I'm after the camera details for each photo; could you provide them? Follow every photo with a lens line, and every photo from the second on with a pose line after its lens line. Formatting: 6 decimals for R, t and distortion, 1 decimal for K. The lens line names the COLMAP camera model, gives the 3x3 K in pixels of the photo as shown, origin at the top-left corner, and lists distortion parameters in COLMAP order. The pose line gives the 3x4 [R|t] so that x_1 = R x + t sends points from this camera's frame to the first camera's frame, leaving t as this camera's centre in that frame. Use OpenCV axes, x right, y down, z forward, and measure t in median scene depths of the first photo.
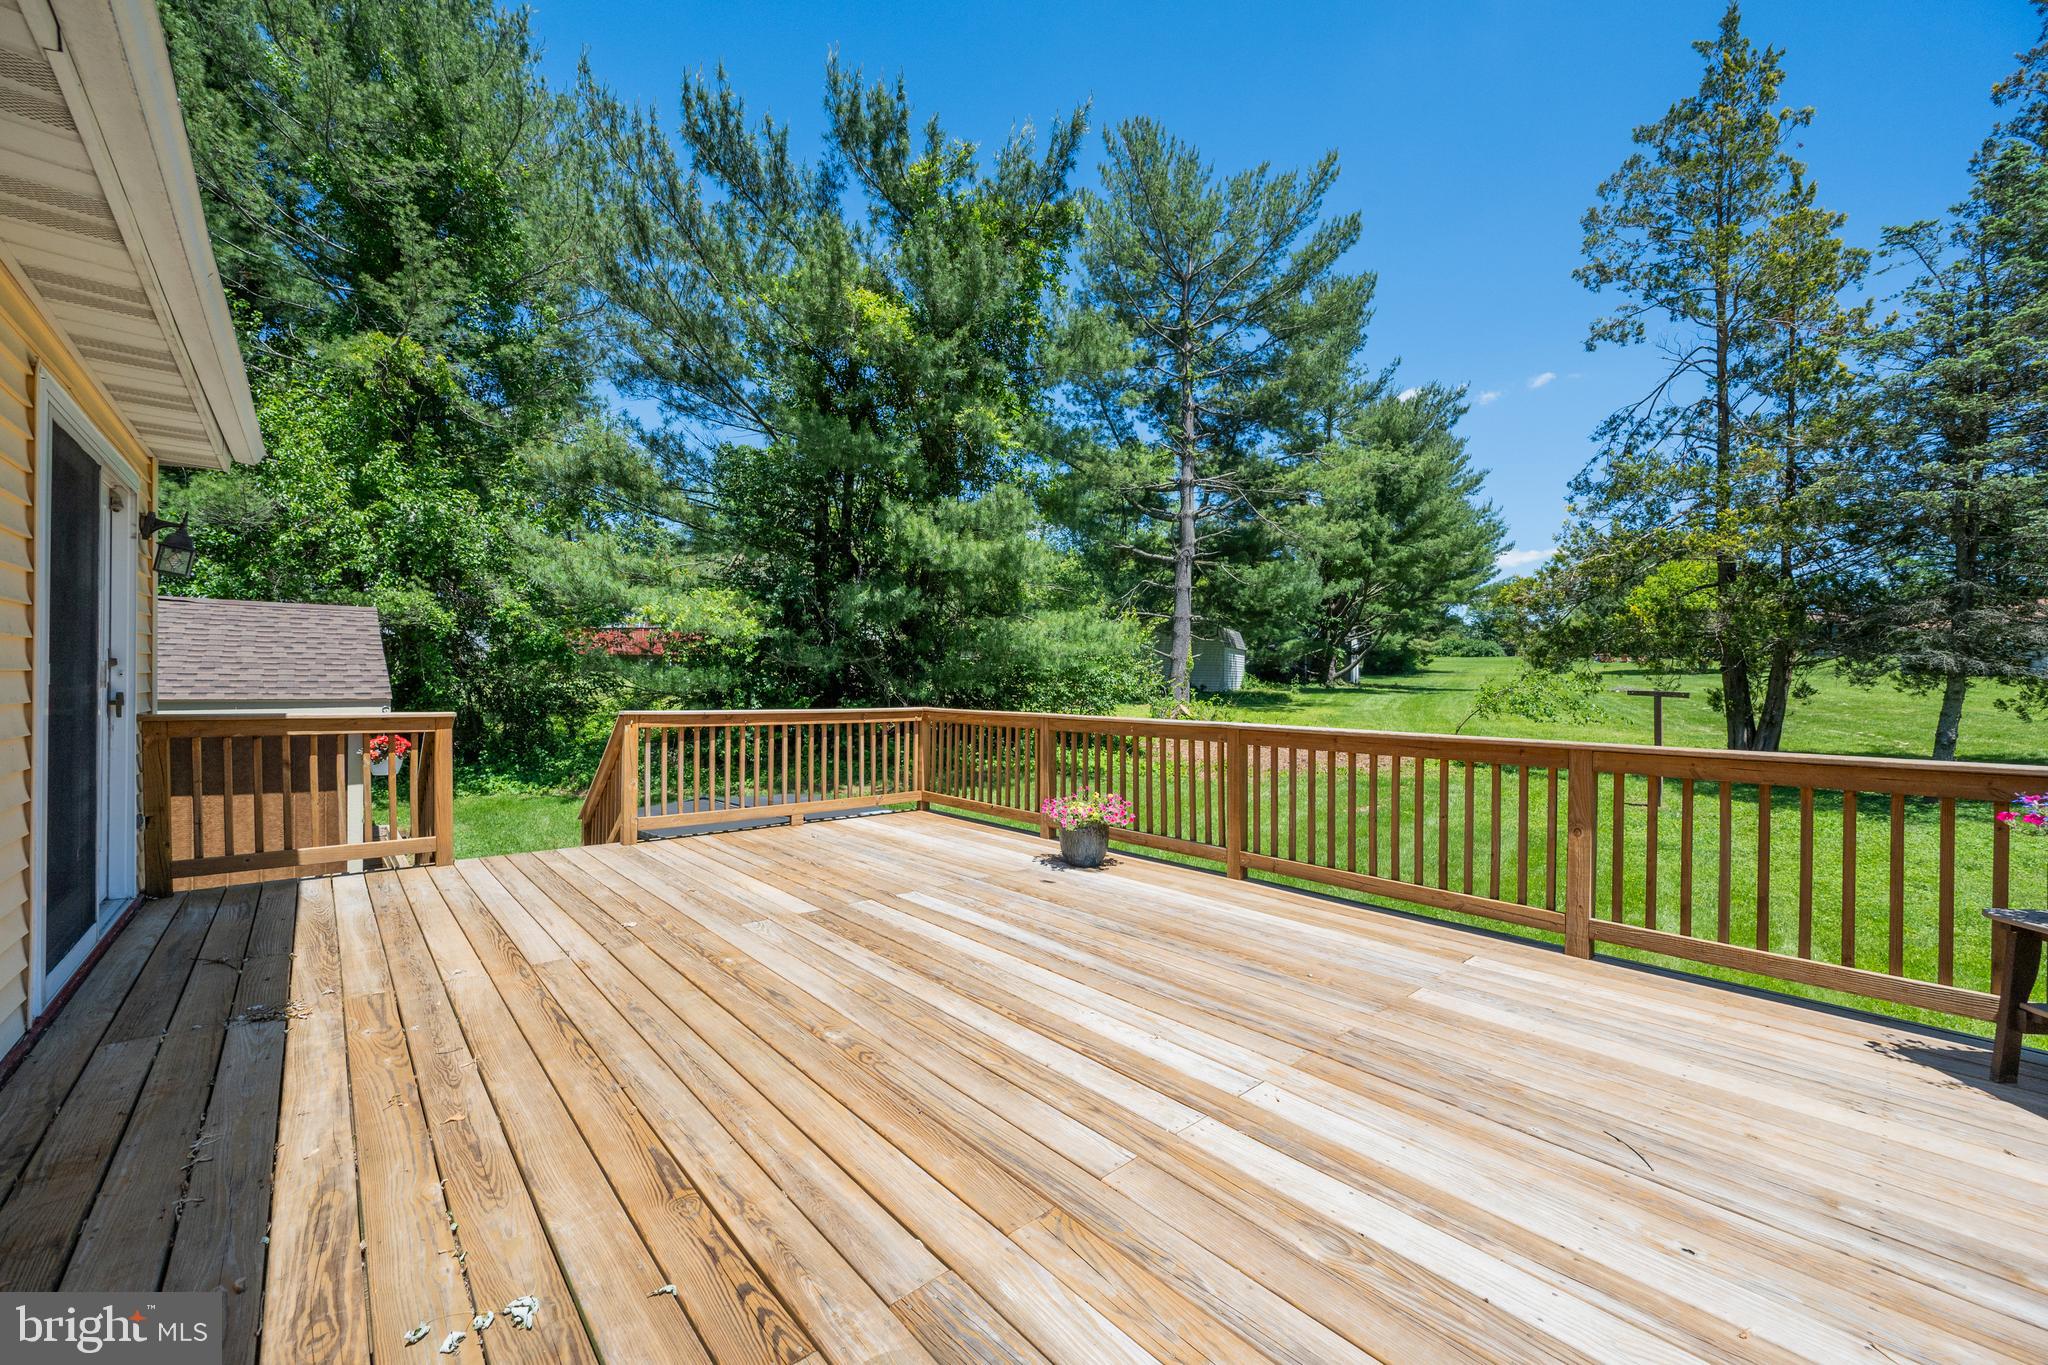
lens RADIAL K [[797.9, 0, 1024.8], [0, 797.9, 687.9], [0, 0, 1]] dist [-0.002211, -0.000149]
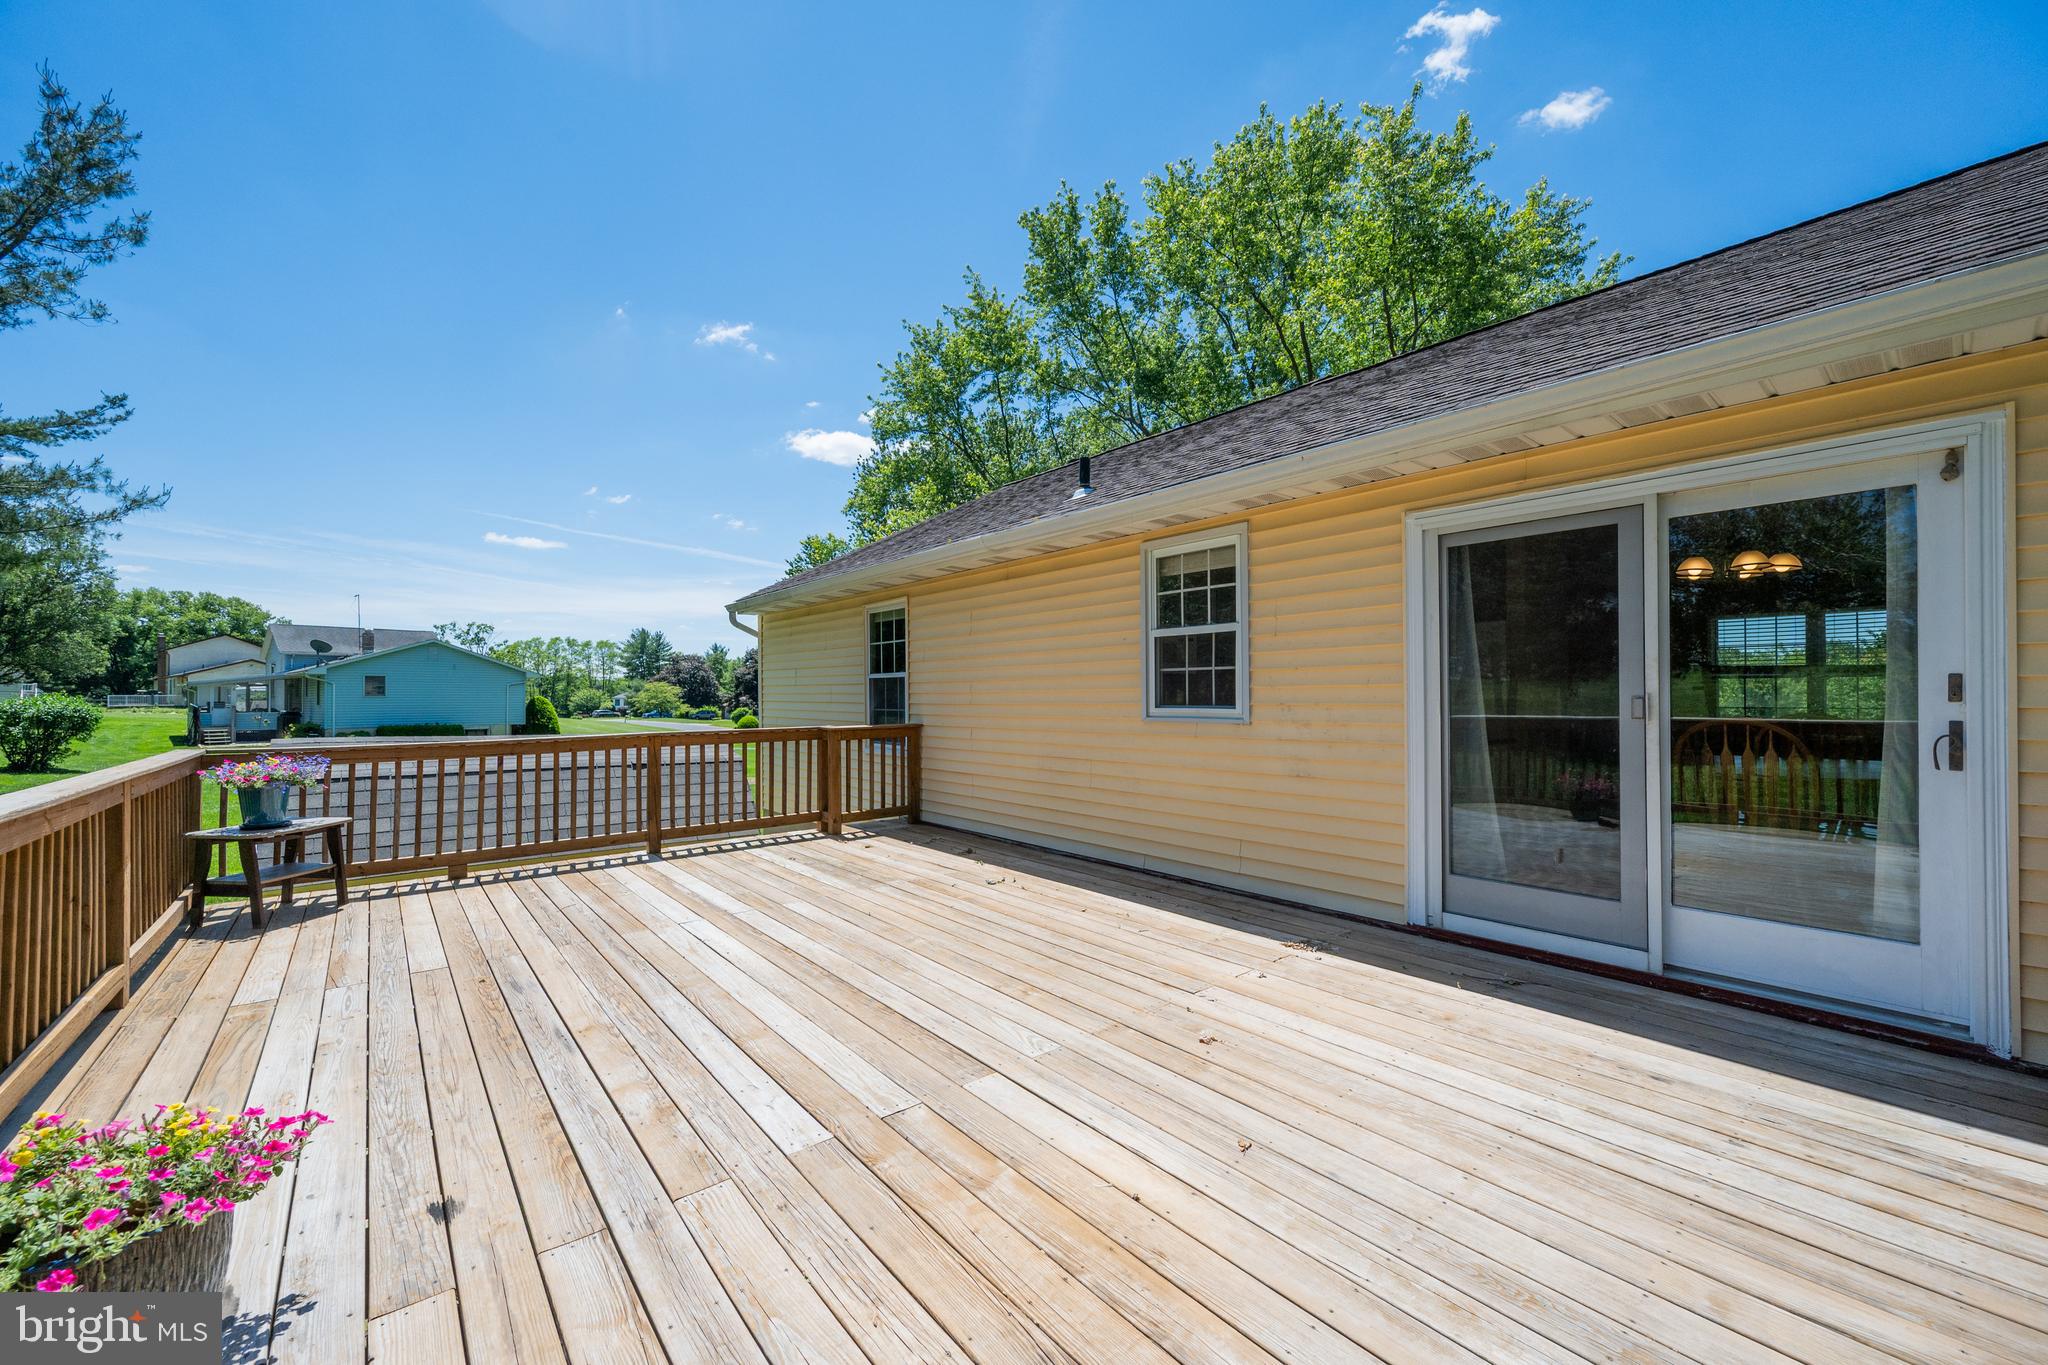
lens RADIAL K [[791.6, 0, 1017.3], [0, 791.6, 695.0], [0, 0, 1]] dist [-0.002064, -0.000377]
pose [[-0.999014, -0.005002, 0.044109, -0.087736], [-0.004892, 0.999985, 0.002611, -0.006637], [-0.044121, 0.002393, -0.999023, 0.439580]]
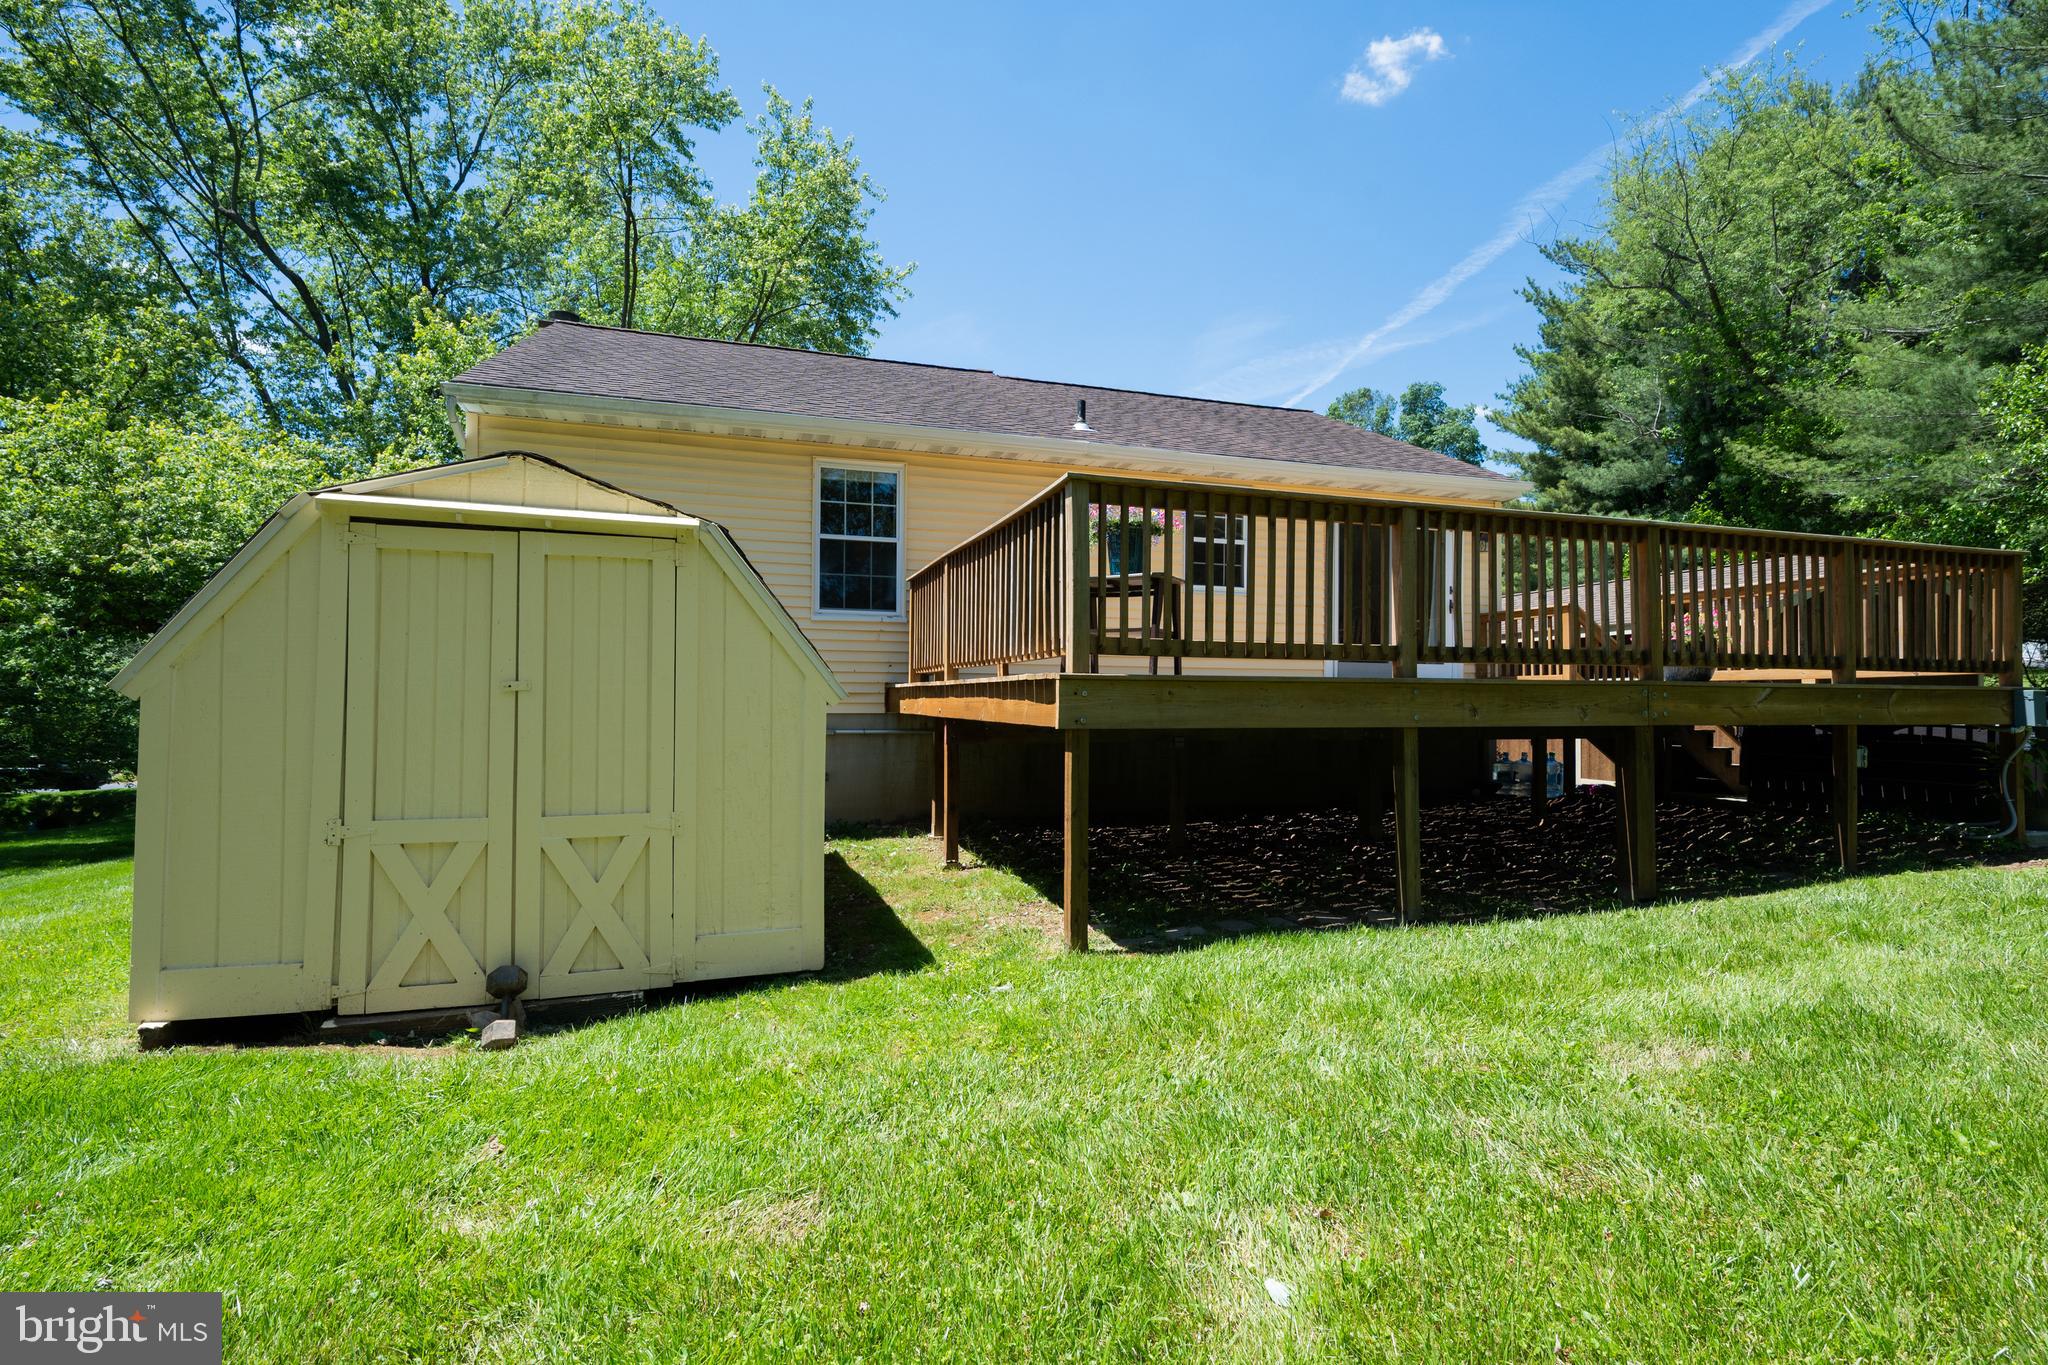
lens RADIAL K [[932.7, 0, 1025.9], [0, 932.7, 690.0], [0, 0, 1]] dist [0.001089, 0.000261]
pose [[-0.412600, -0.025941, -0.910543, 0.529037], [-0.012905, 0.999661, -0.022633, 0.092993], [0.910821, 0.002413, -0.412795, 0.251921]]
